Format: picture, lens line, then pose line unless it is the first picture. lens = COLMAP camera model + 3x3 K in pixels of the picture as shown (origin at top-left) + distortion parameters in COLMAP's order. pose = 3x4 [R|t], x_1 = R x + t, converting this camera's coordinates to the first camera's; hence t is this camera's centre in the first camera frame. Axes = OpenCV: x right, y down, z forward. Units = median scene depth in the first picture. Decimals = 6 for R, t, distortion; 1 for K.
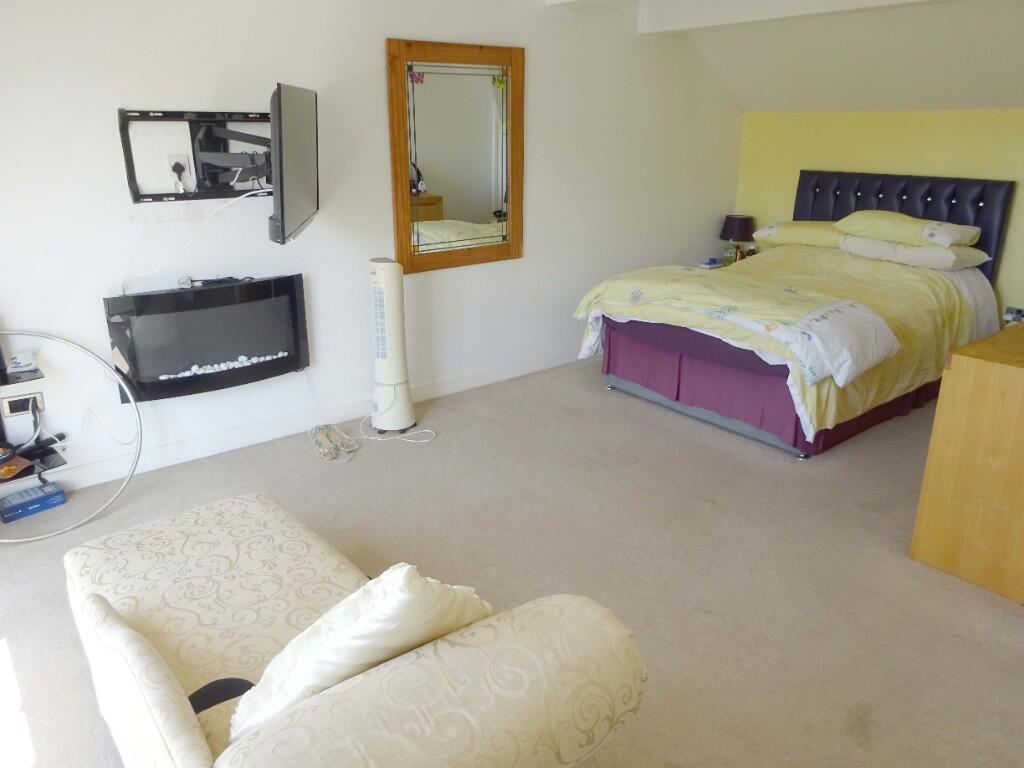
lens RADIAL K [[747.4, 0, 512.0], [0, 747.4, 384.0], [0, 0, 1]] dist [-0.007597, 0.001239]
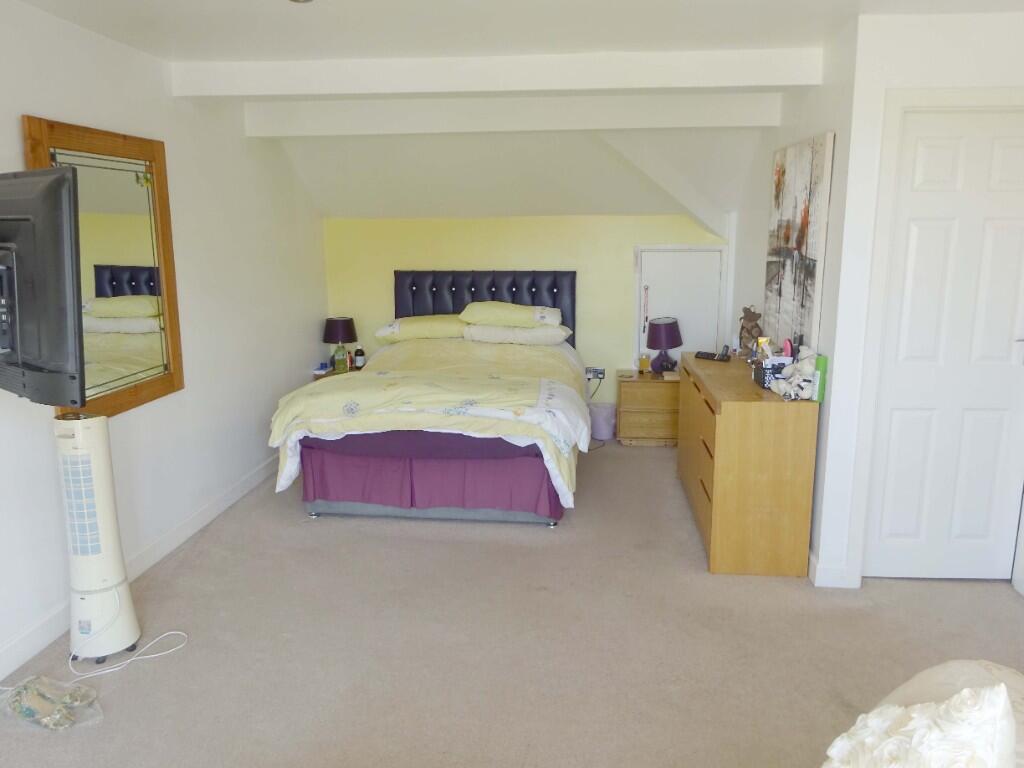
lens RADIAL K [[747.4, 0, 512.0], [0, 747.4, 384.0], [0, 0, 1]] dist [-0.007597, 0.001239]
pose [[0.708817, -0.145464, 0.690230, -0.324681], [0.236667, 0.970830, -0.038440, -0.063431], [-0.664505, 0.190602, 0.722568, 0.190727]]
